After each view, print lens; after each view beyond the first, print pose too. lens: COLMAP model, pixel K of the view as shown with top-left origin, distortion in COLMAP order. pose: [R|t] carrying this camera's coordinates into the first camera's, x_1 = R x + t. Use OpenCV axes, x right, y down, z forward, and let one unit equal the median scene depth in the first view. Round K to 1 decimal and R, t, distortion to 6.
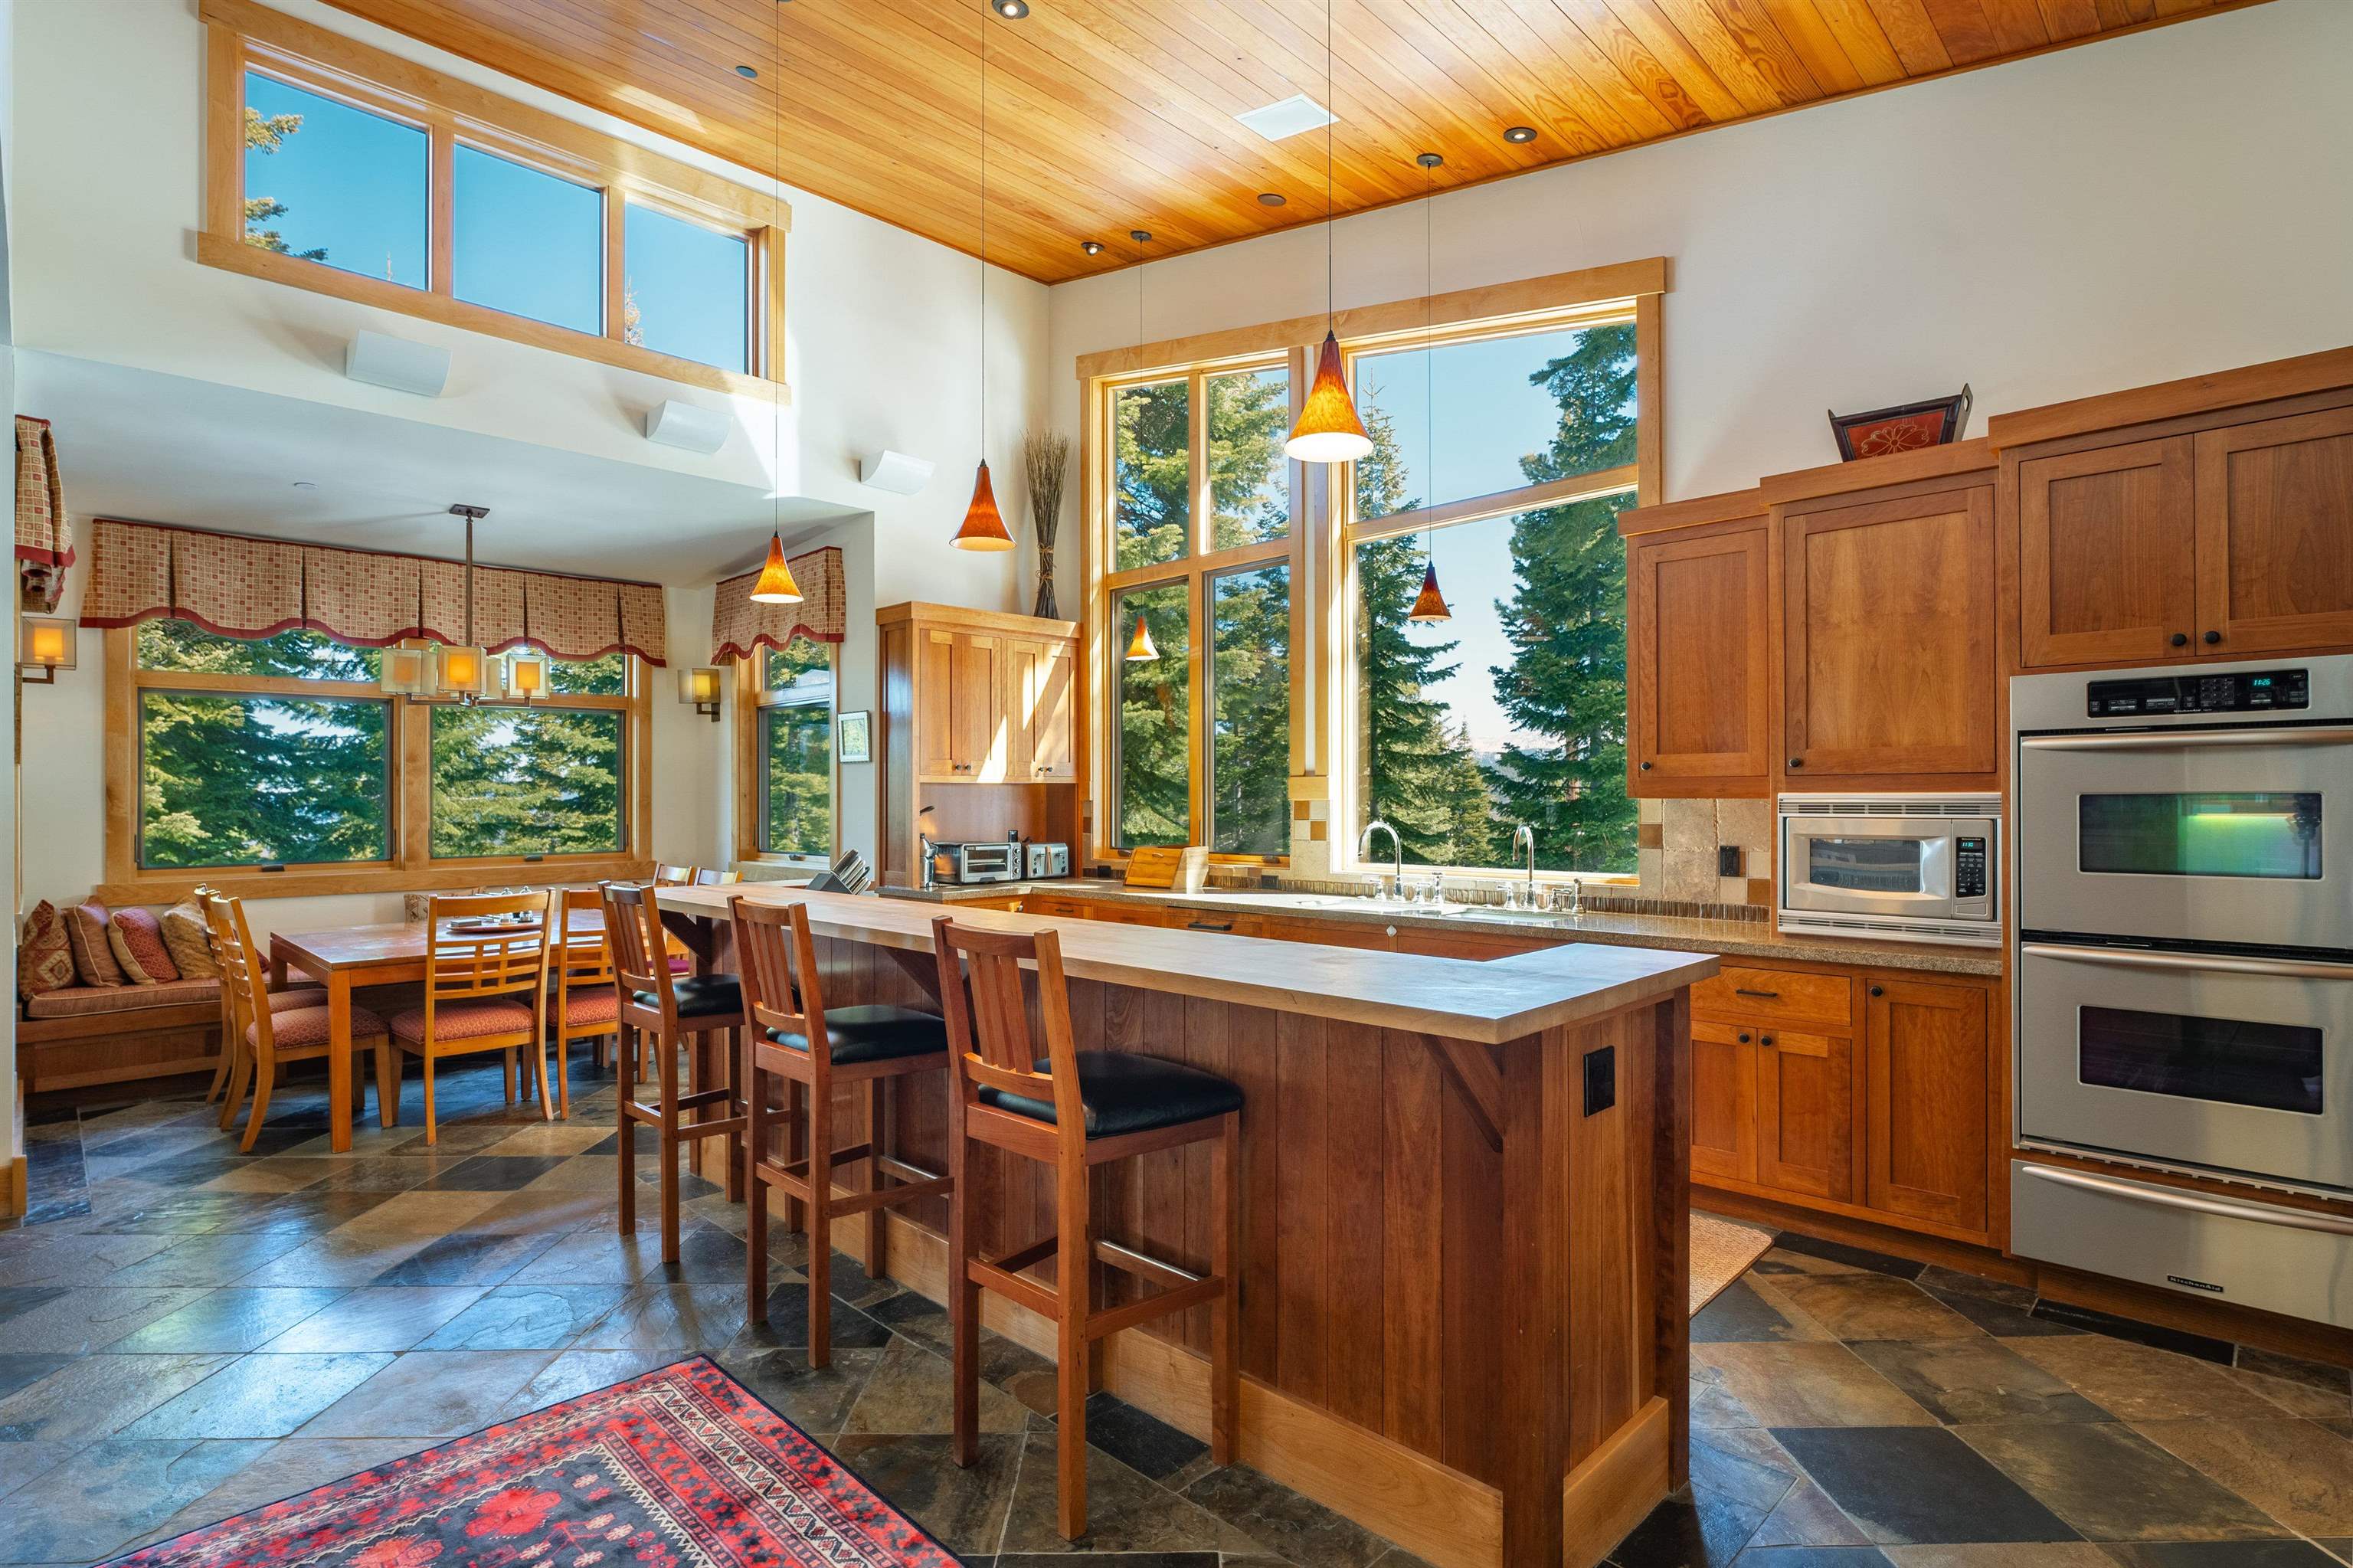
lens RADIAL K [[1157.9, 0, 1181.7], [0, 1157.9, 793.3], [0, 0, 1]] dist [-0.010011, 0.000497]
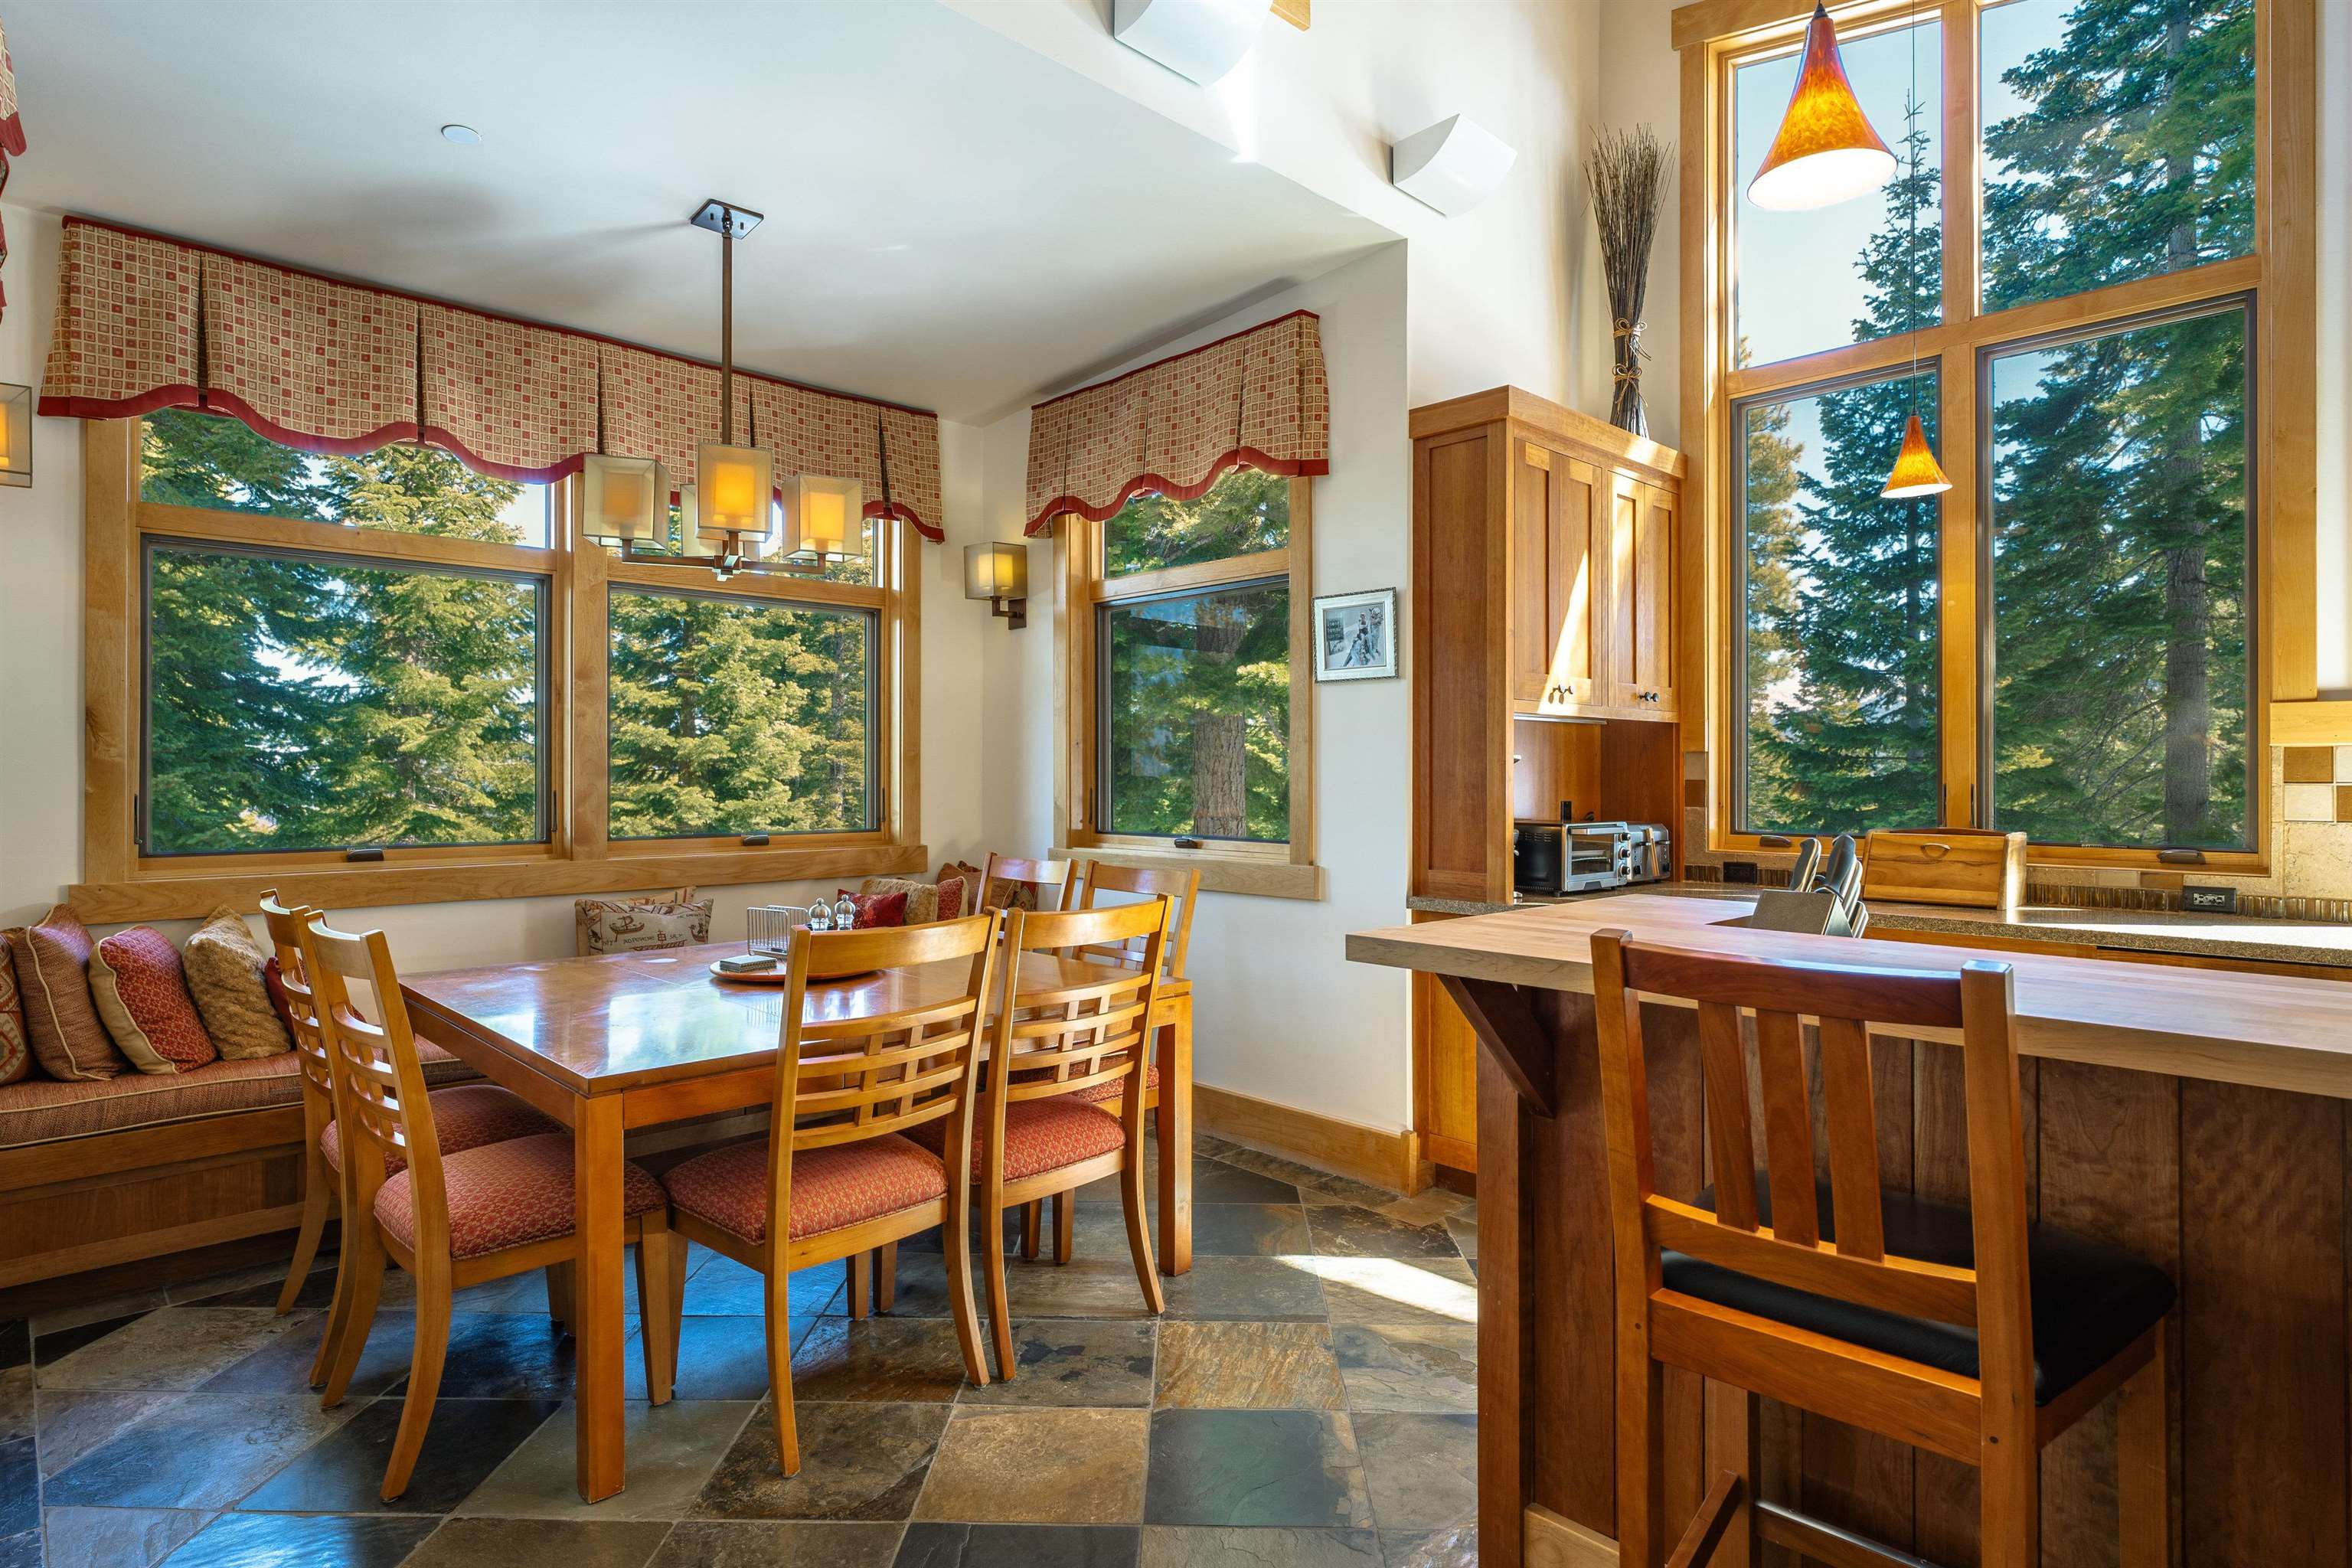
lens RADIAL K [[1251.2, 0, 1169.7], [0, 1251.2, 775.7], [0, 0, 1]] dist [-0.000374, -0.000630]
pose [[0.999476, 0.007392, -0.031504, -0.336367], [-0.007236, 0.999961, 0.005078, 0.017258], [0.031541, -0.004847, 0.999491, 0.352263]]
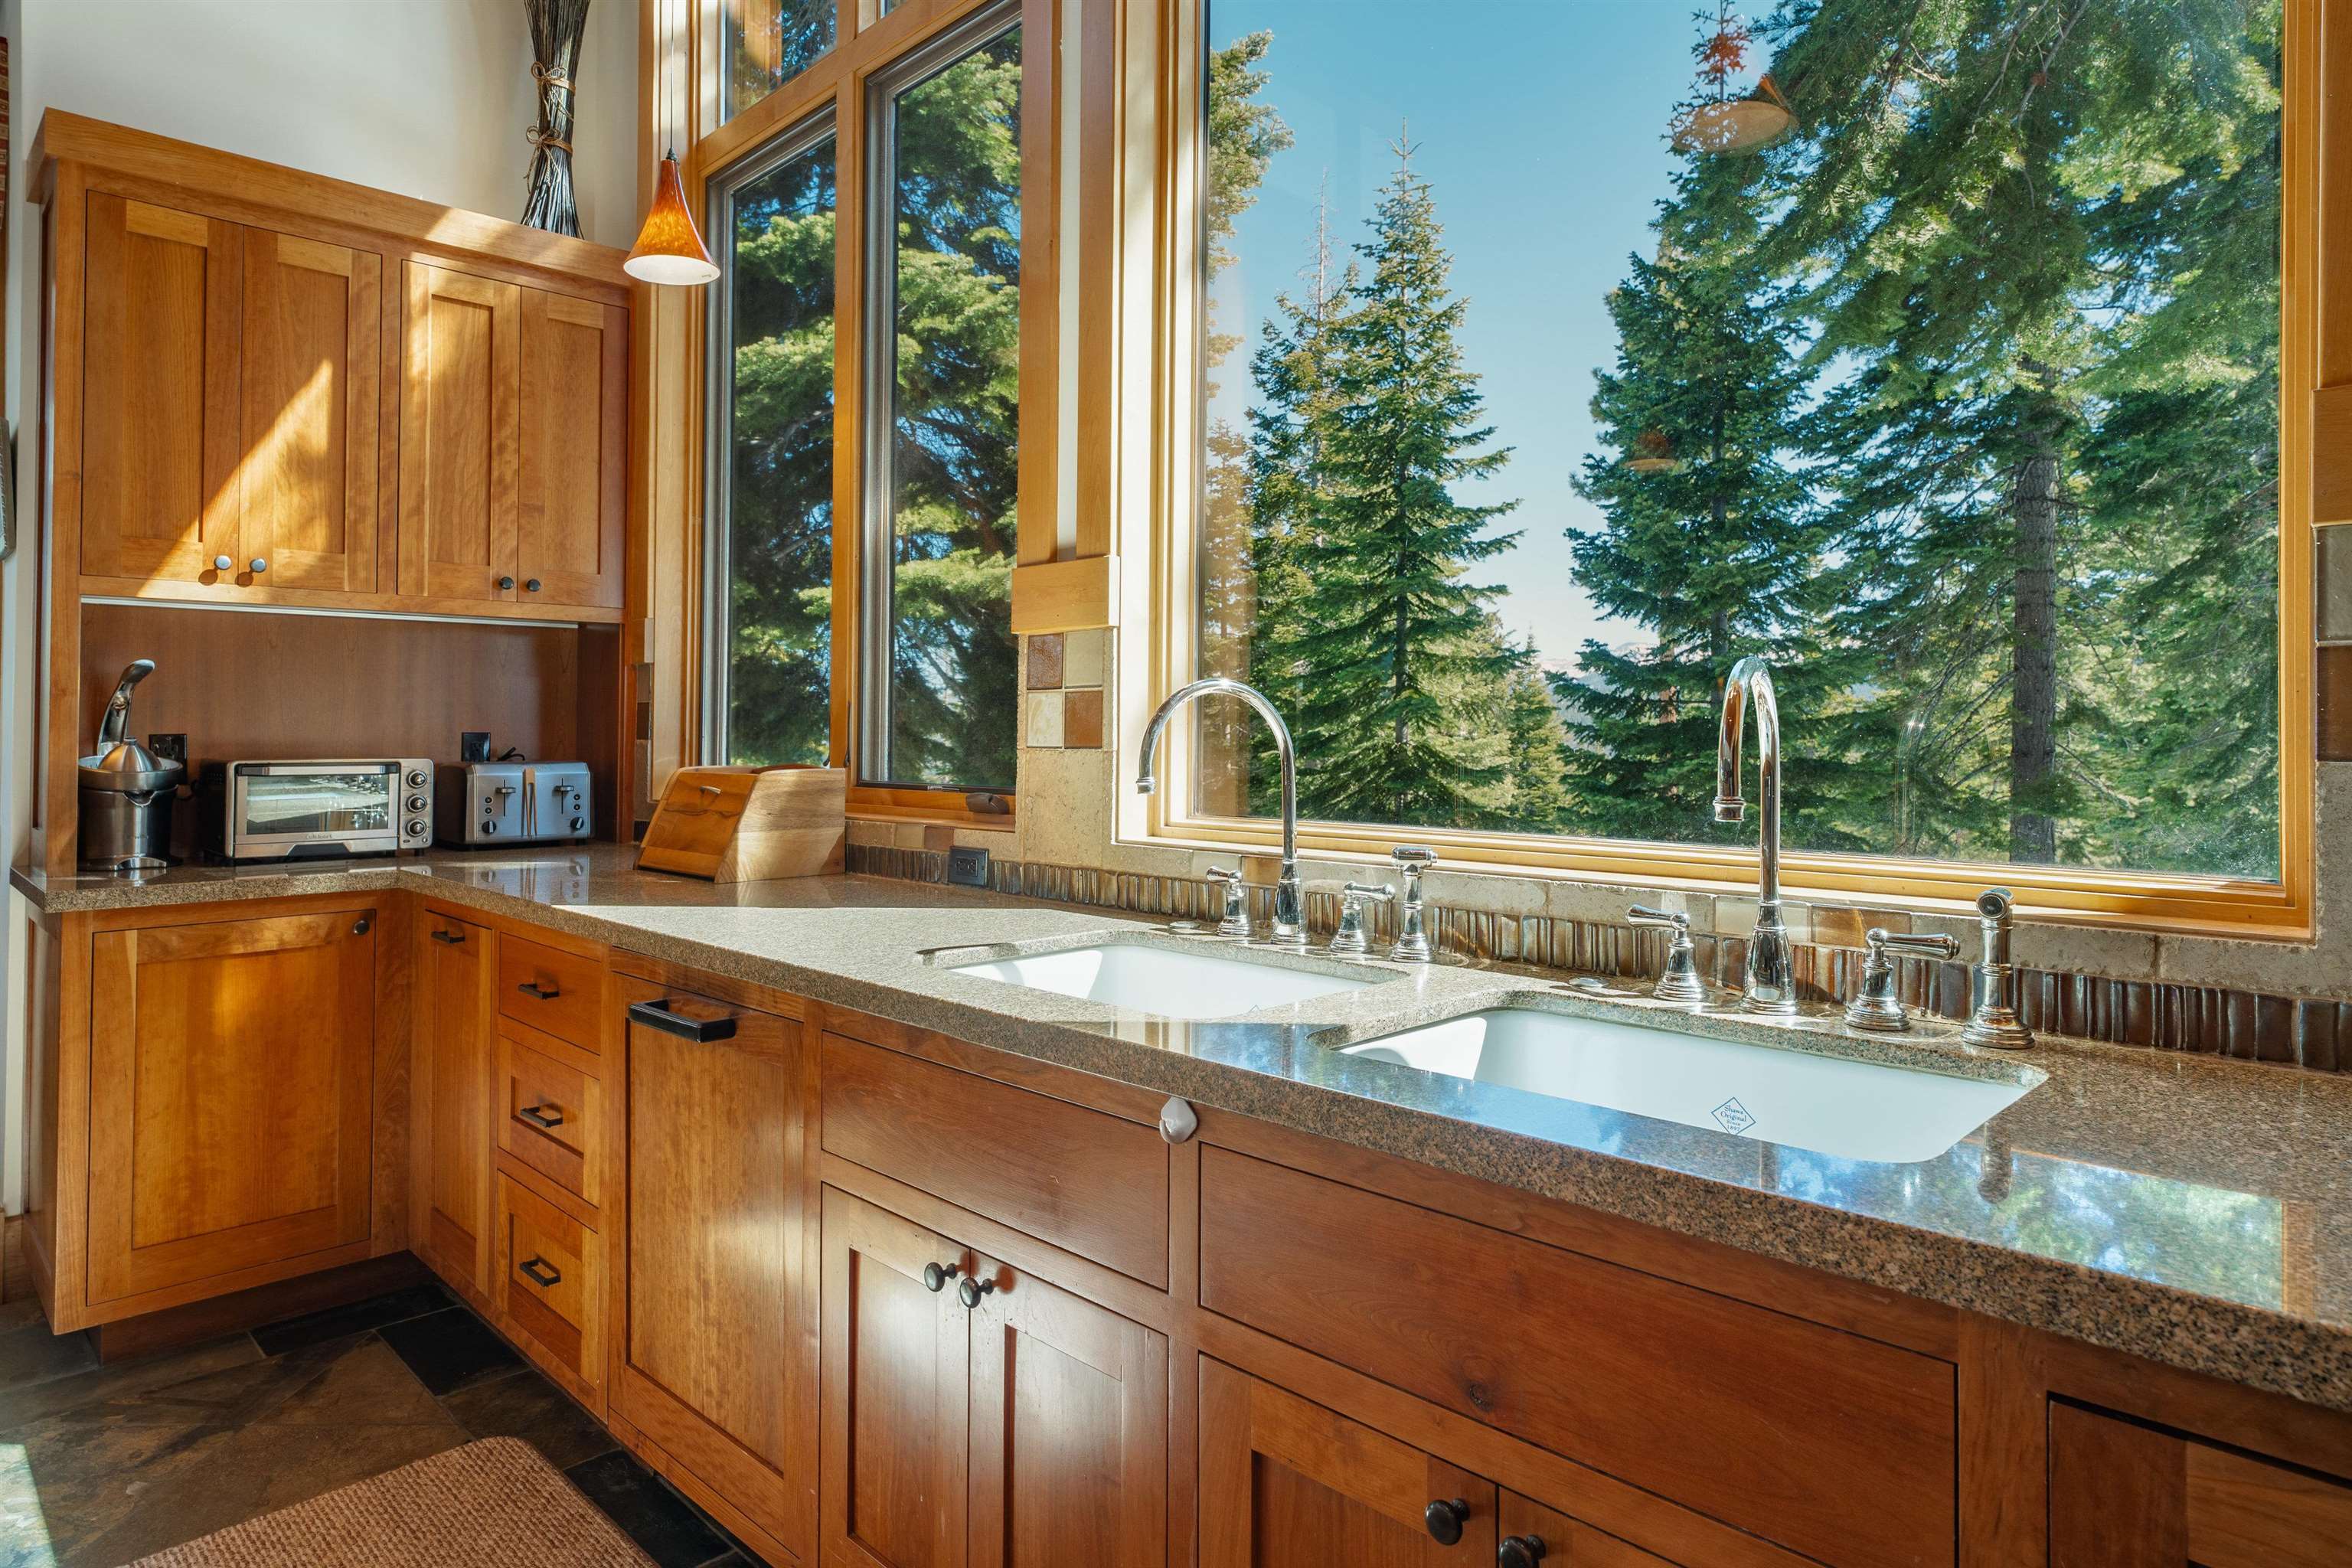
lens RADIAL K [[1364.2, 0, 1188.1], [0, 1364.2, 745.4], [0, 0, 1]] dist [-0.007569, -0.000948]
pose [[0.999966, 0.006025, -0.005559, 0.126028], [-0.005938, 0.999863, 0.015432, 0.028192], [0.005651, -0.015398, 0.999865, 0.500373]]
